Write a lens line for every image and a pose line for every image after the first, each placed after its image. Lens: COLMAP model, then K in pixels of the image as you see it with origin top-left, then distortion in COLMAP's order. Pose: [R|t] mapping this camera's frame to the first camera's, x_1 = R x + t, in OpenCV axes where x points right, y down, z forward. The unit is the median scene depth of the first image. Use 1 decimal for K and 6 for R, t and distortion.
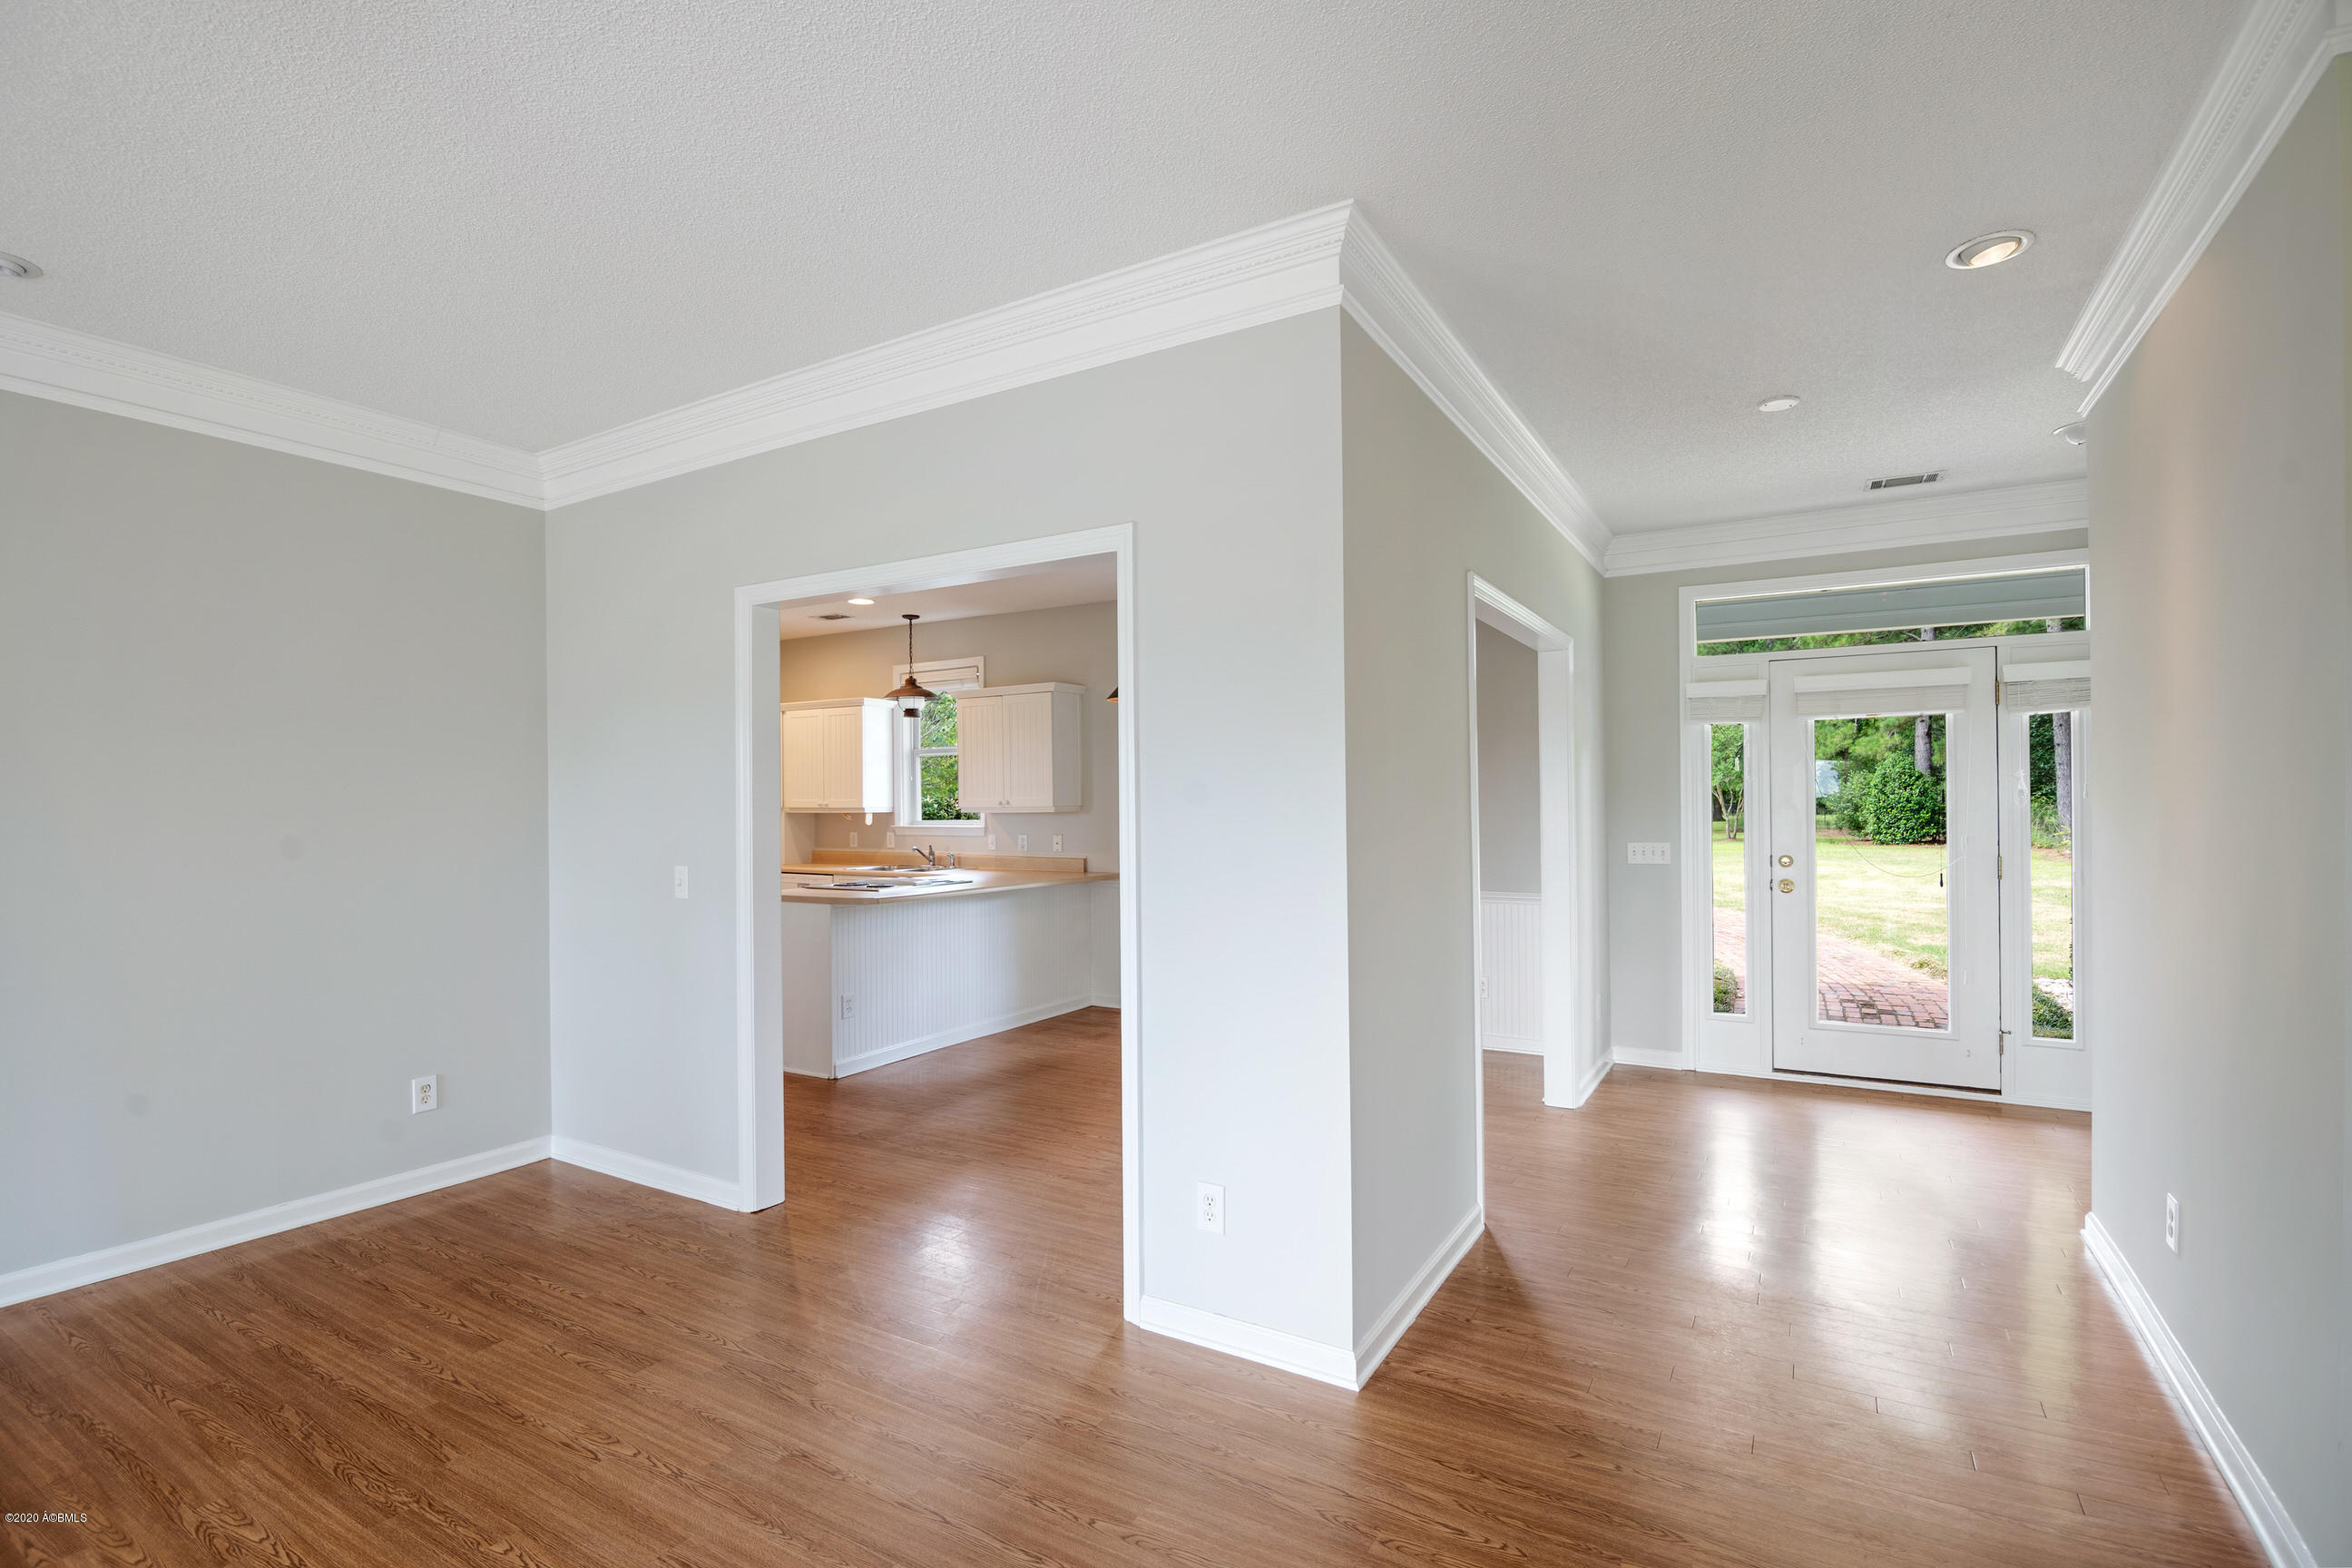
lens RADIAL K [[1066.3, 0, 1172.9], [0, 1066.3, 817.5], [0, 0, 1]] dist [-0.010047, -0.007634]
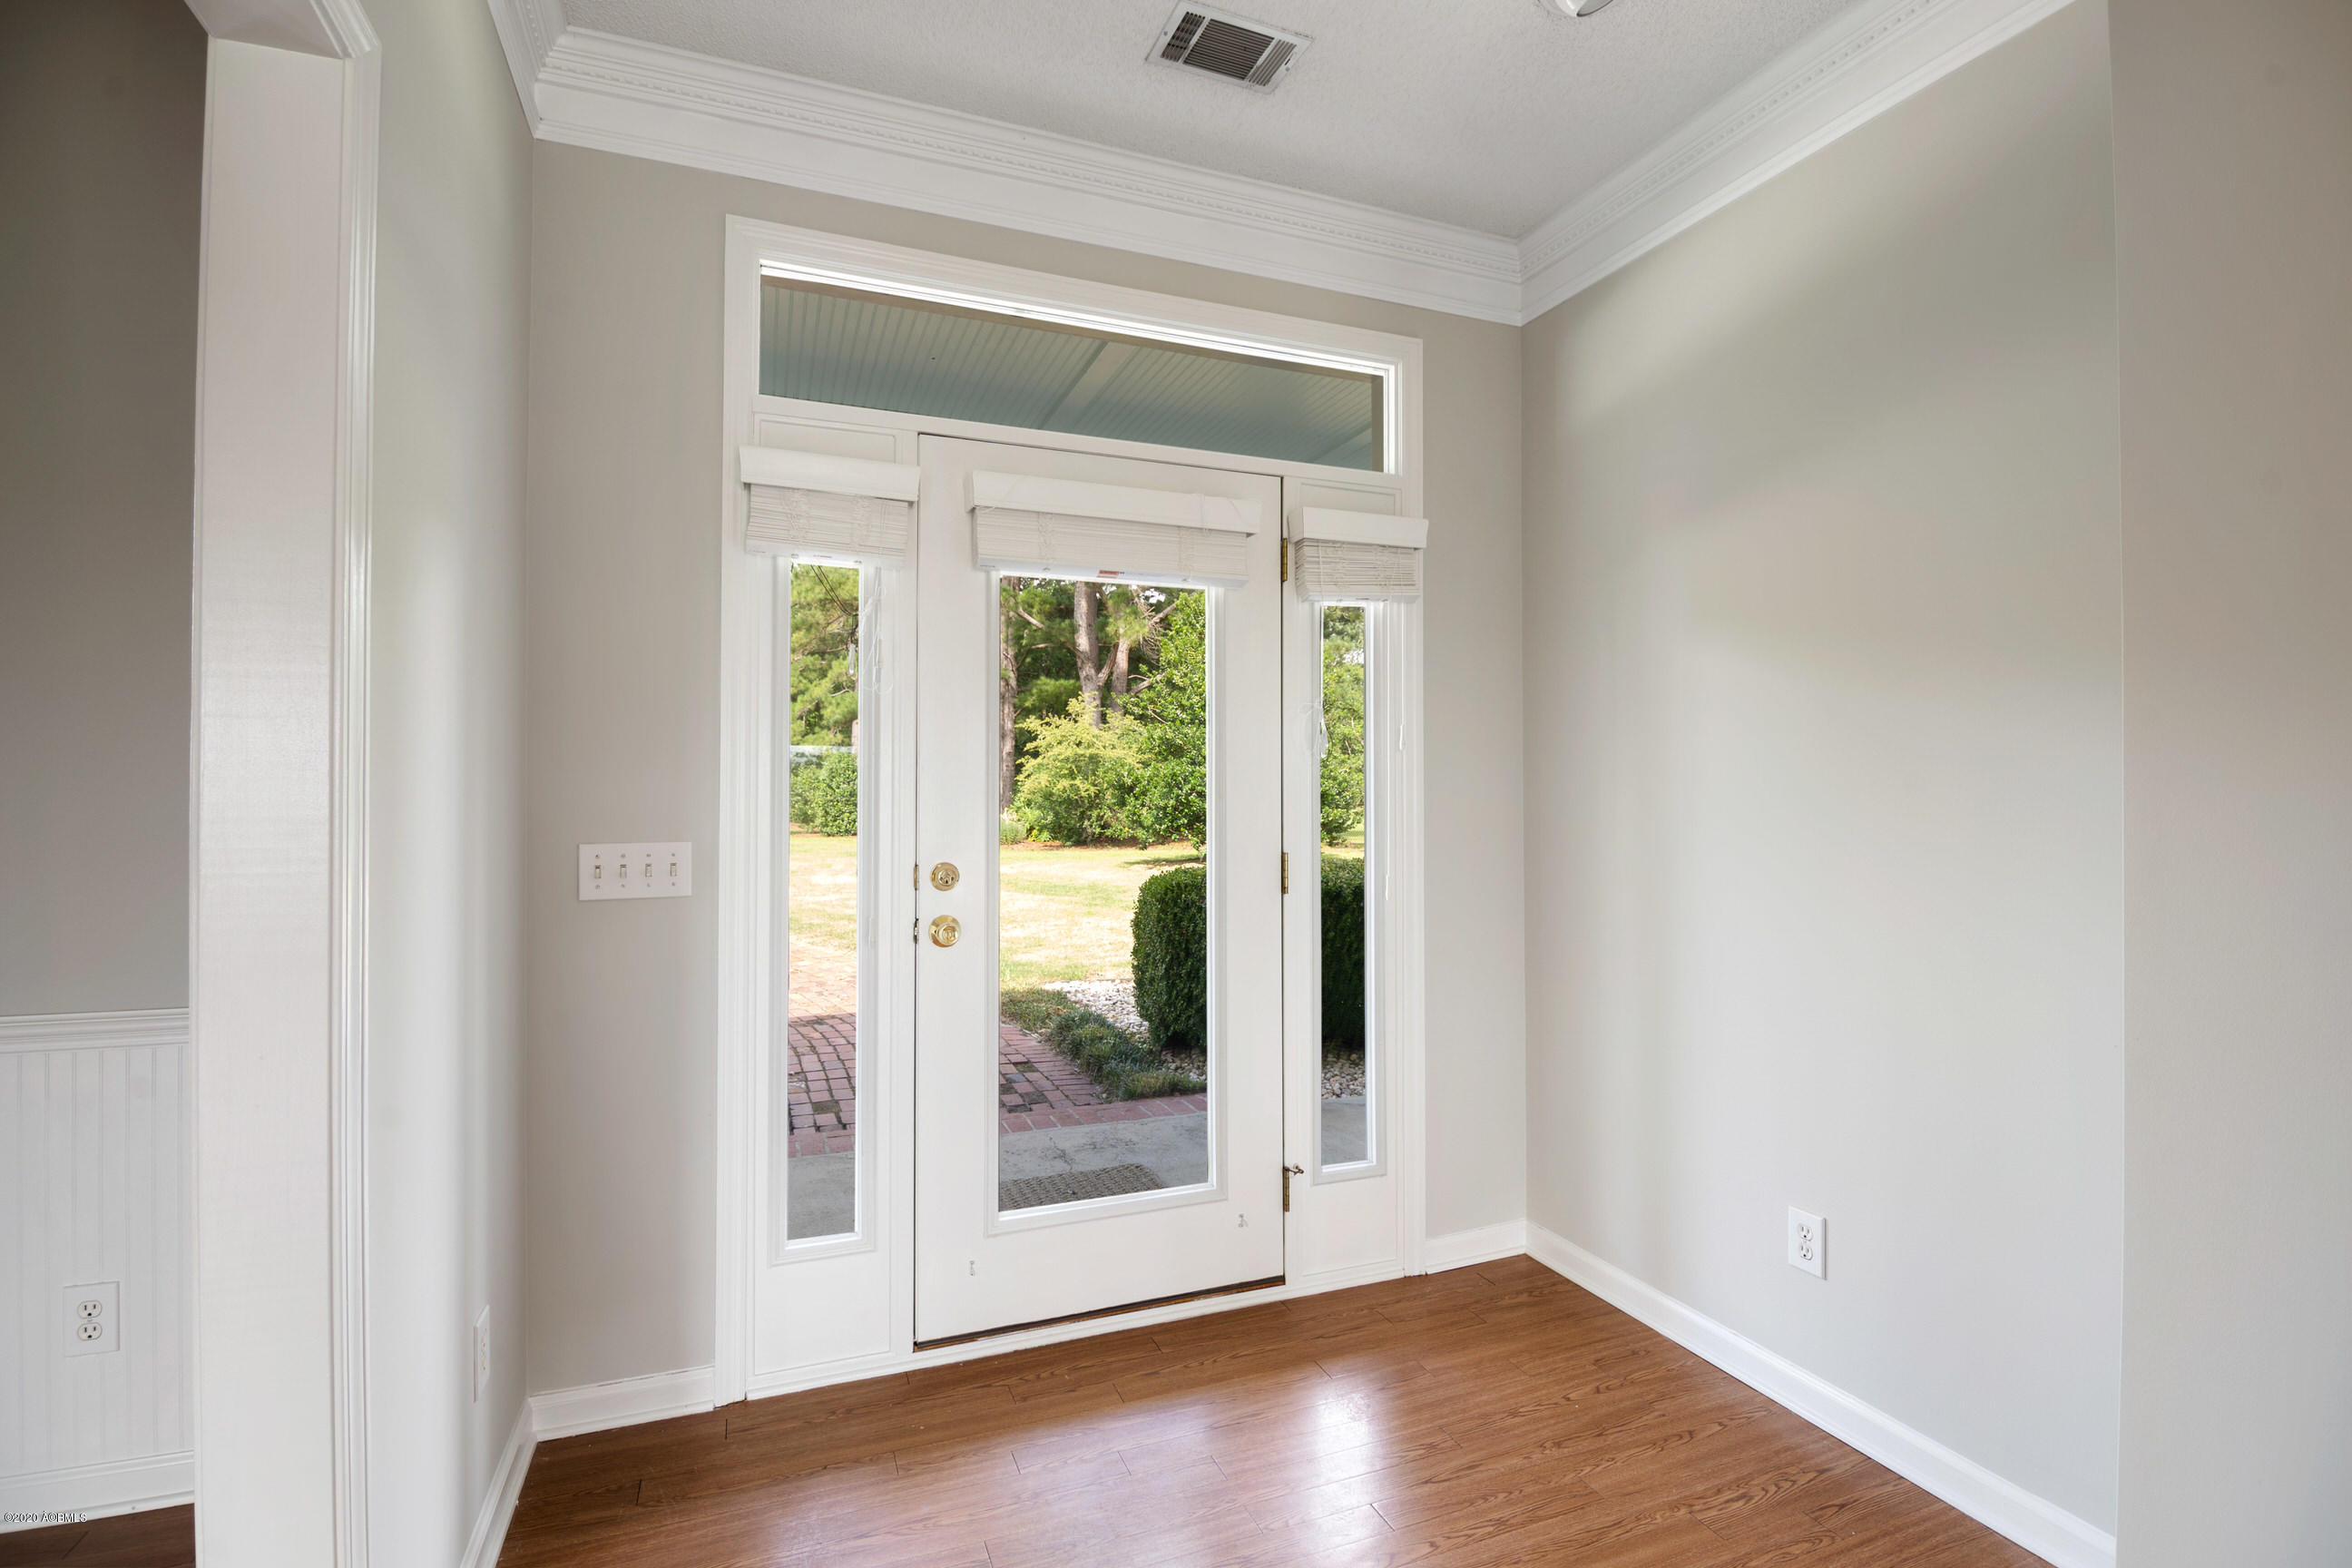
lens RADIAL K [[1066.3, 0, 1164.2], [0, 1066.3, 775.1], [0, 0, 1]] dist [-0.010047, -0.007634]
pose [[0.611652, 0.026262, 0.790691, 0.261551], [0.002058, 0.999393, -0.034786, 0.012835], [-0.791124, 0.022904, 0.611226, 0.618026]]
